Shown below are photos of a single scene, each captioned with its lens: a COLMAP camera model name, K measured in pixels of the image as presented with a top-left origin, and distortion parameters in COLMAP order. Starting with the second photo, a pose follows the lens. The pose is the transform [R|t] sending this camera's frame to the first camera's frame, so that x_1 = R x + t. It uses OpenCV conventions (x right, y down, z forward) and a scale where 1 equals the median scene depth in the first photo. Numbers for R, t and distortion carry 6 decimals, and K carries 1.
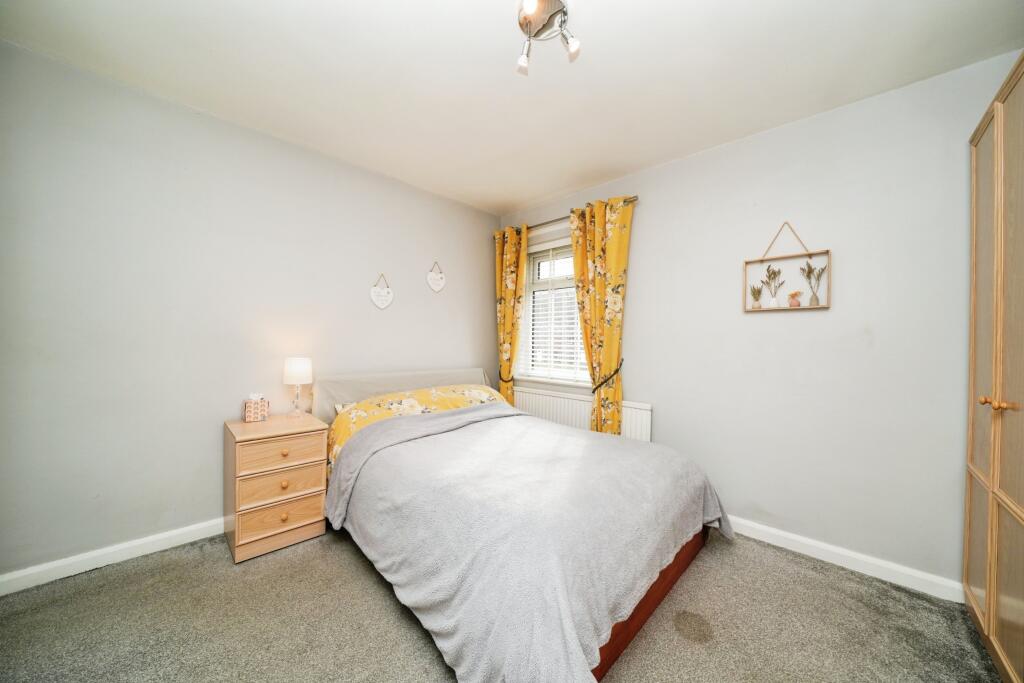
lens RADIAL K [[366.2, 0, 512.0], [0, 366.2, 341.5], [0, 0, 1]] dist [0.000383, 0.000003]
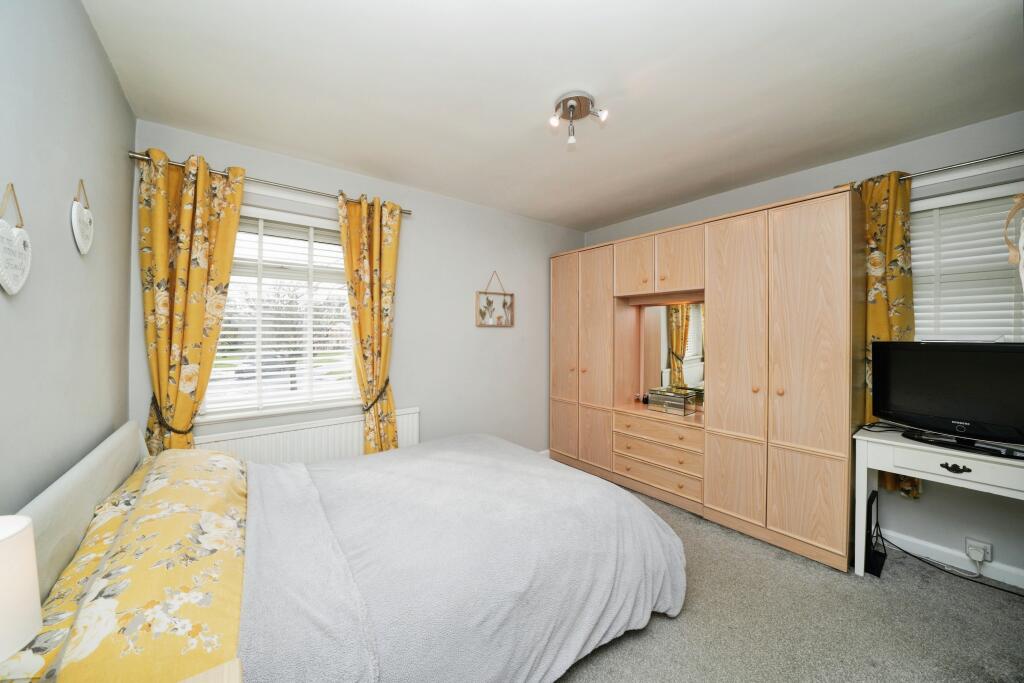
lens RADIAL K [[366.2, 0, 512.0], [0, 366.2, 341.5], [0, 0, 1]] dist [0.000383, 0.000003]
pose [[0.123947, -0.024483, 0.991987, -0.662071], [0.016051, 0.999614, 0.022666, -0.043698], [-0.992159, 0.013113, 0.124292, 0.582077]]
